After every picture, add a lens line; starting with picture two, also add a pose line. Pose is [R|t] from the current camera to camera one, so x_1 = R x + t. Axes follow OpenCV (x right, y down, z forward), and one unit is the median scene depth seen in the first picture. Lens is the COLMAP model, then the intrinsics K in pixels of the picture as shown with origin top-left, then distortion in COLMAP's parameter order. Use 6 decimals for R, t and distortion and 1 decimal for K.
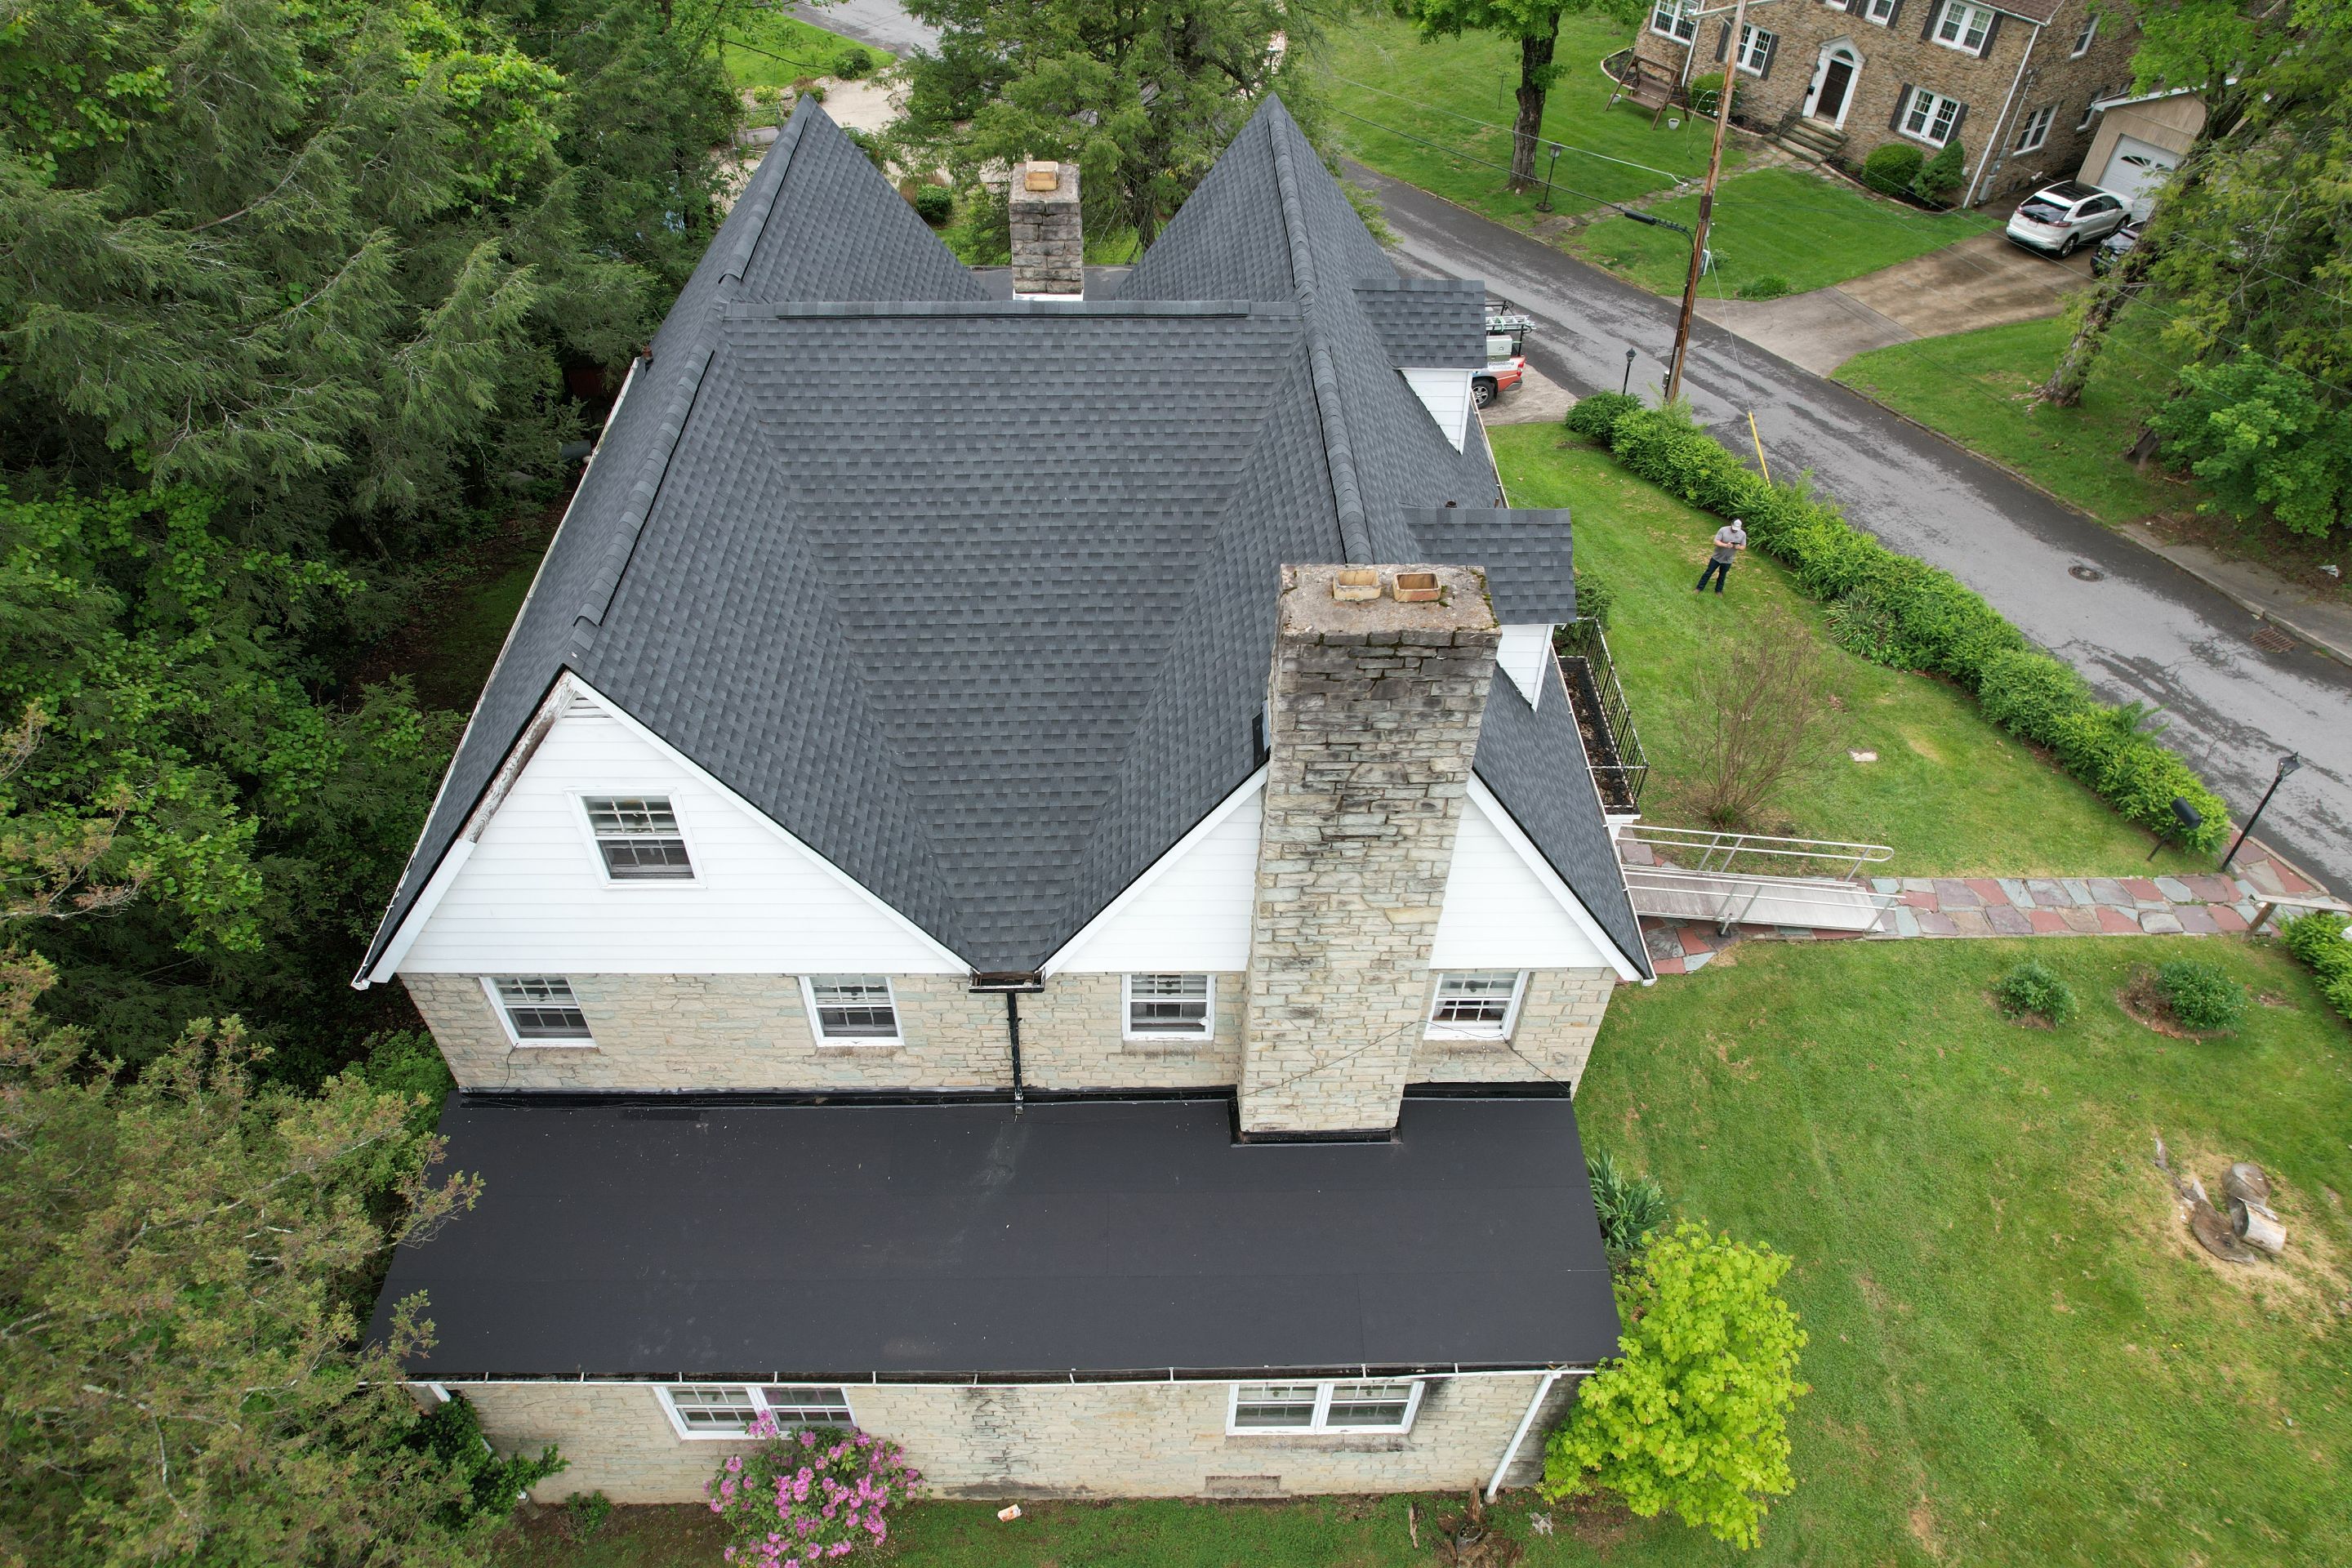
lens RADIAL K [[1509.7, 0, 1176.0], [0, 1509.7, 784.0], [0, 0, 1]] dist [-0.052415, 0.052917]
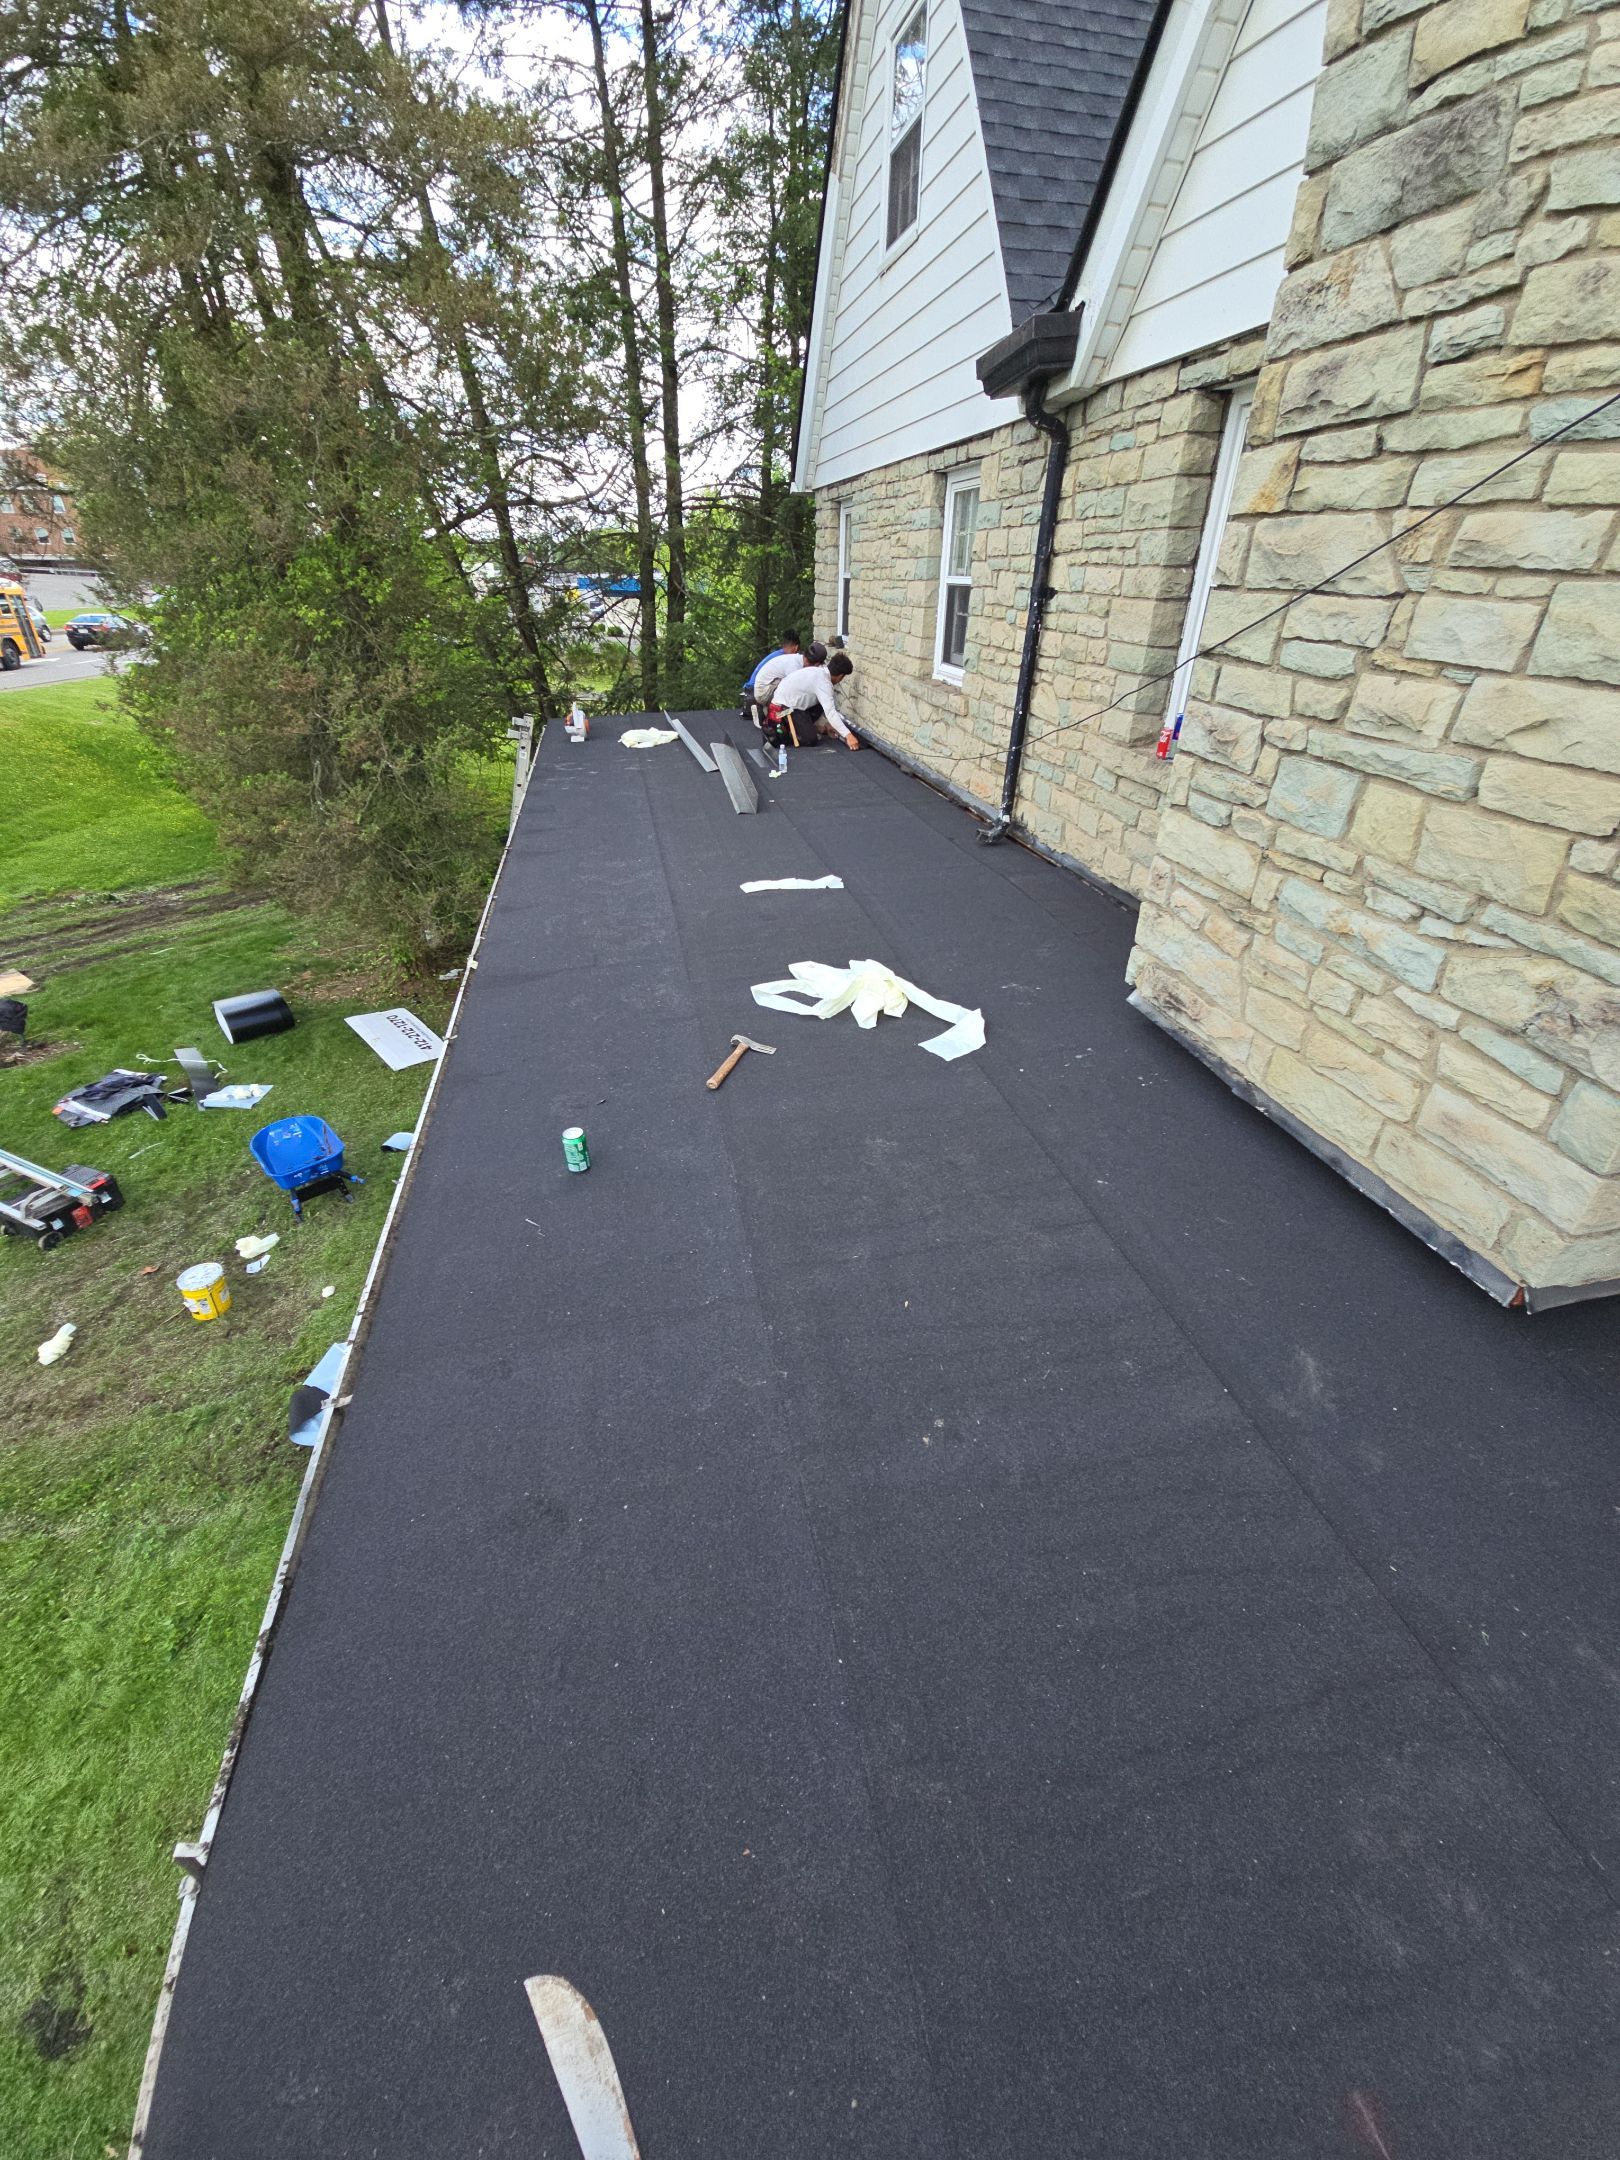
lens RADIAL K [[898.2, 0, 799.3], [0, 898.2, 1078.0], [0, 0, 1]] dist [0.001661, 0.000146]
pose [[0.172607, 0.476745, -0.861929, 0.218531], [-0.702181, 0.673225, 0.231754, 0.253023], [0.690759, 0.565228, 0.450965, 0.882406]]
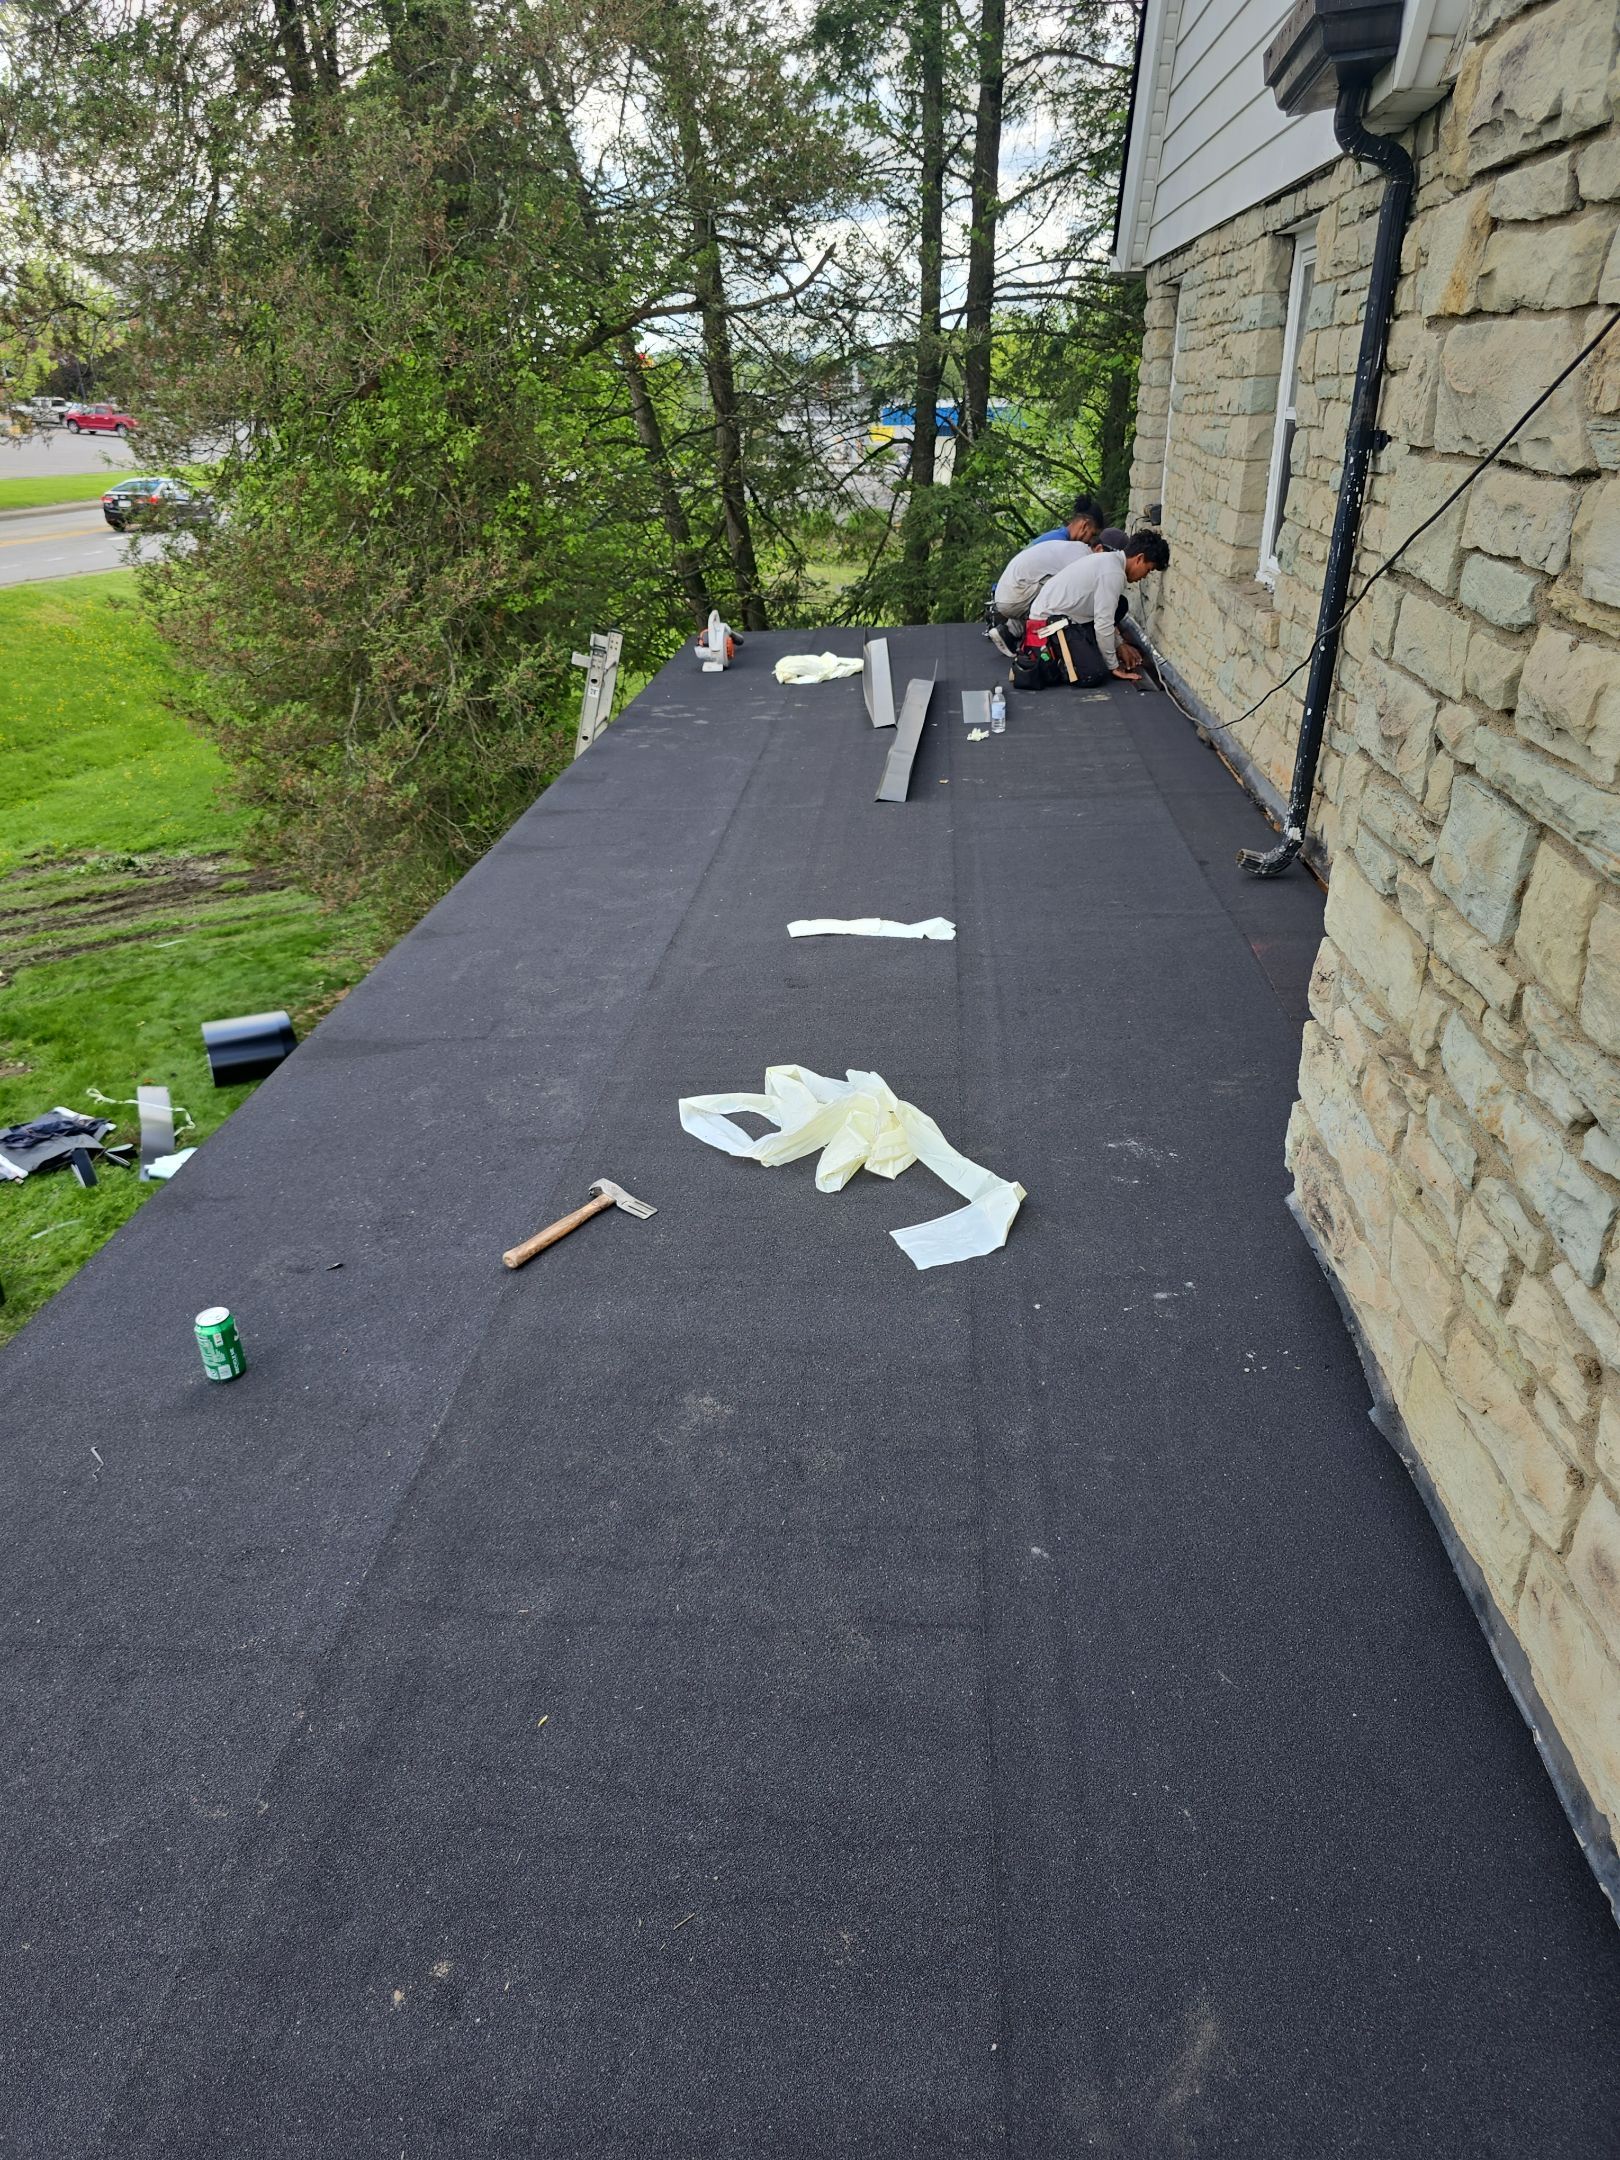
lens RADIAL K [[1481.2, 0, 786.9], [0, 1481.2, 1085.0], [0, 0, 1]] dist [0.066804, -0.064249]
pose [[-0.113326, 0.408467, -0.905711, 0.209922], [-0.693457, 0.620307, 0.366520, 0.202907], [0.711530, 0.669608, 0.212957, 0.926679]]
